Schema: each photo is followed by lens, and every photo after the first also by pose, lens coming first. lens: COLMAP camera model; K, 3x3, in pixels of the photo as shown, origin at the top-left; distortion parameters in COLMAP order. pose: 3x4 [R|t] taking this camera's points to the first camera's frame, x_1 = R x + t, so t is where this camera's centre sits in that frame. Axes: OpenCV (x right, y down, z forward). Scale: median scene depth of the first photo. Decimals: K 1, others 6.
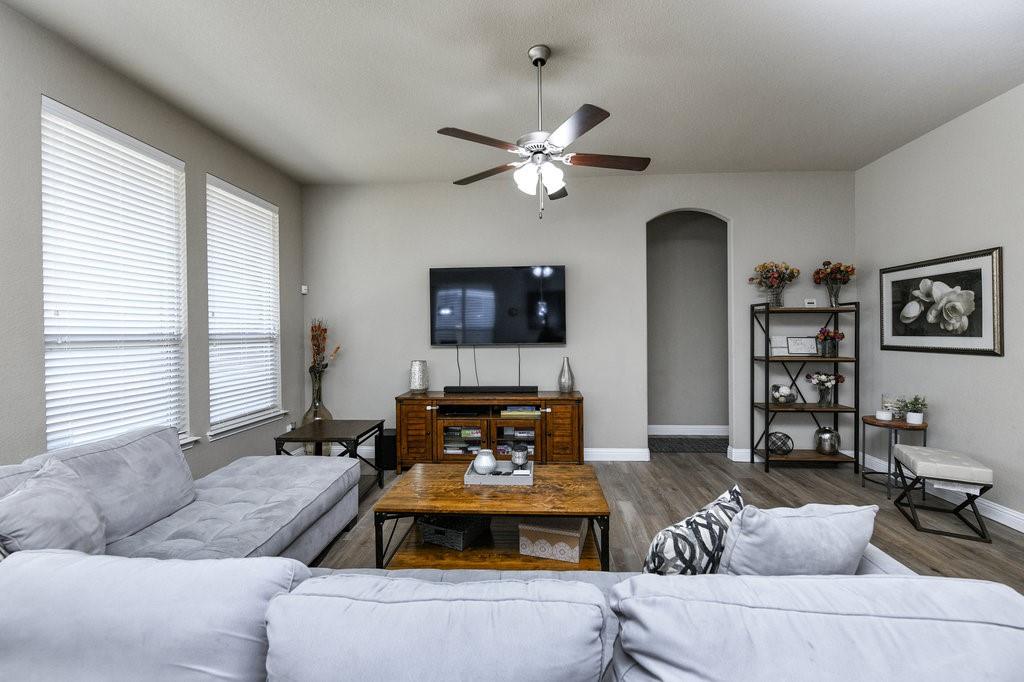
lens RADIAL K [[409.9, 0, 520.5], [0, 409.9, 335.8], [0, 0, 1]] dist [-0.001690, -0.000795]
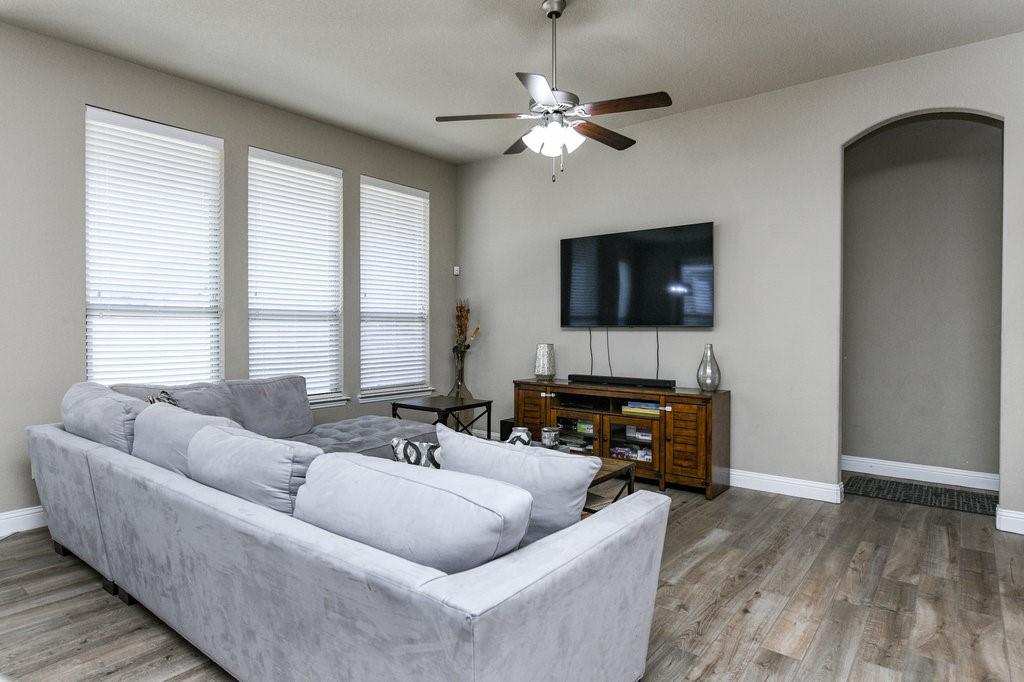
lens RADIAL K [[572.7, 0, 505.8], [0, 572.7, 339.8], [0, 0, 1]] dist [0.002219, -0.002098]
pose [[0.812554, 0.024893, -0.582353, 0.440296], [-0.015850, 0.999662, 0.020615, 0.029238], [0.582670, -0.007520, 0.812674, -0.079025]]
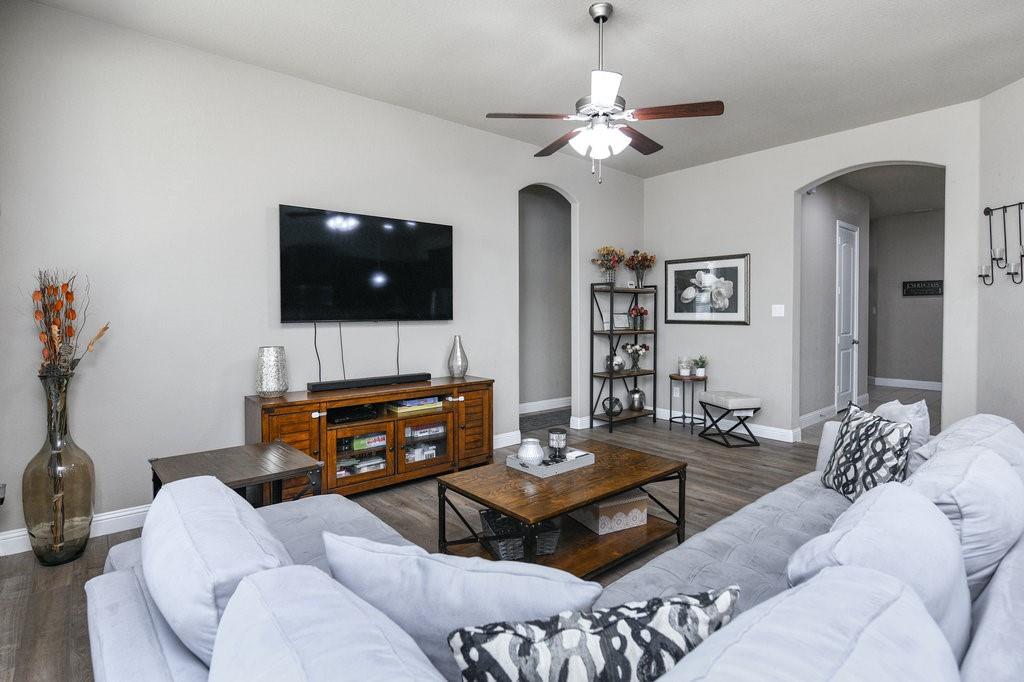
lens RADIAL K [[521.1, 0, 511.5], [0, 521.1, 322.3], [0, 0, 1]] dist [-0.004721, -0.000010]
pose [[0.712869, -0.005492, 0.701276, -0.584426], [-0.001597, 0.999954, 0.009455, 0.015580], [-0.701295, -0.007860, 0.712828, 0.166745]]
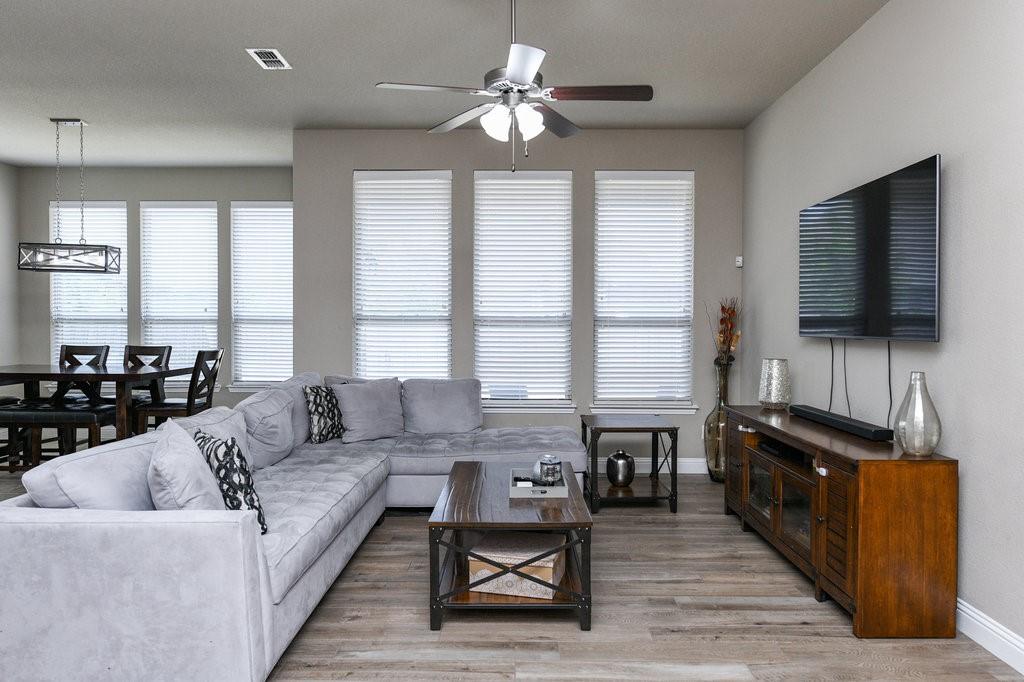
lens RADIAL K [[649.9, 0, 514.5], [0, 649.9, 340.8], [0, 0, 1]] dist [-0.006209, -0.003414]
pose [[0.042895, 0.040855, -0.998244, 0.807189], [-0.009406, 0.999136, 0.040487, -0.006172], [0.999035, 0.007653, 0.043242, 0.575233]]
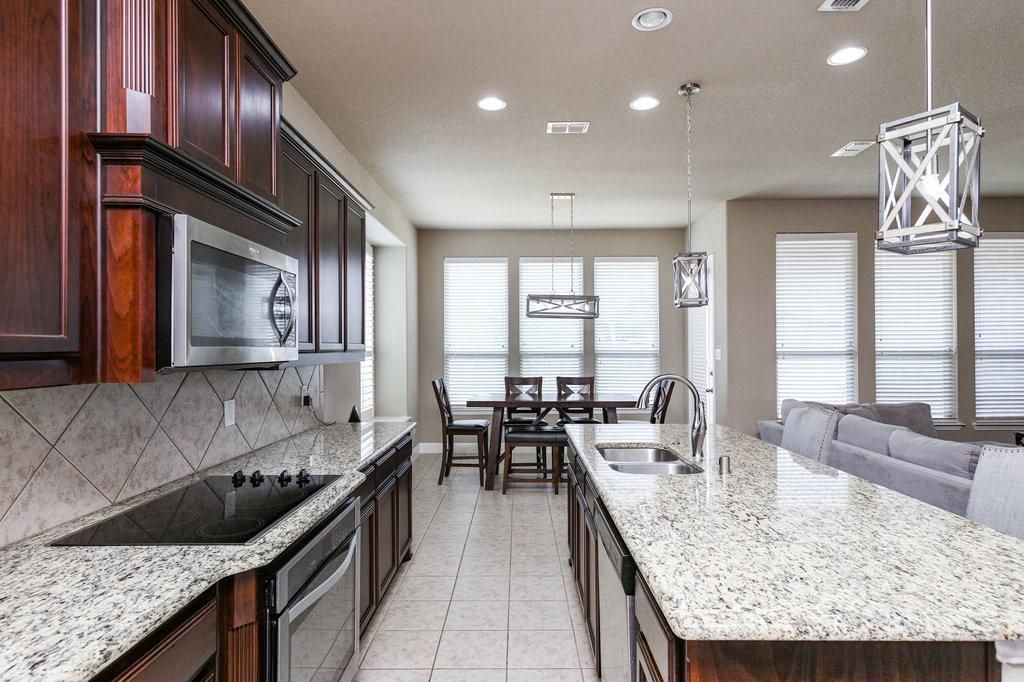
lens RADIAL K [[539.4, 0, 514.9], [0, 539.4, 345.3], [0, 0, 1]] dist [-0.002053, -0.001963]
pose [[0.043504, 0.001611, -0.999052, 0.777840], [-0.002117, 0.999997, 0.001520, -0.017170], [0.999051, 0.002049, 0.043508, -0.491444]]
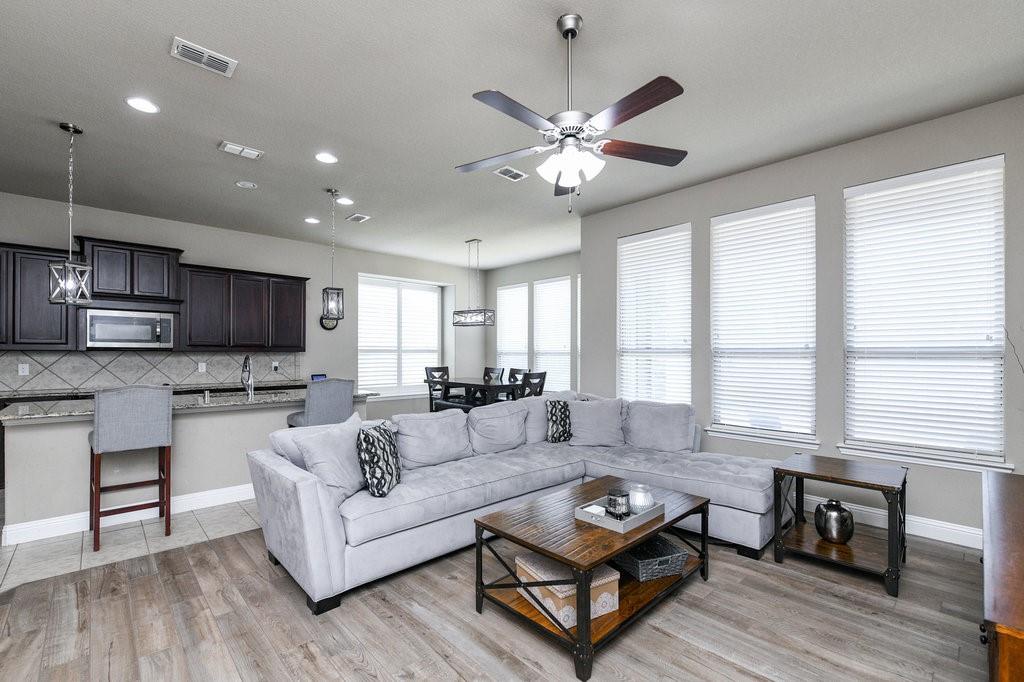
lens RADIAL K [[444.0, 0, 512.2], [0, 444.0, 355.5], [0, 0, 1]] dist [-0.003521, -0.000316]
pose [[-0.691006, 0.012810, -0.722735, 0.489788], [0.001508, 0.999866, 0.016281, -0.003064], [0.722847, 0.010160, -0.690933, 0.946187]]
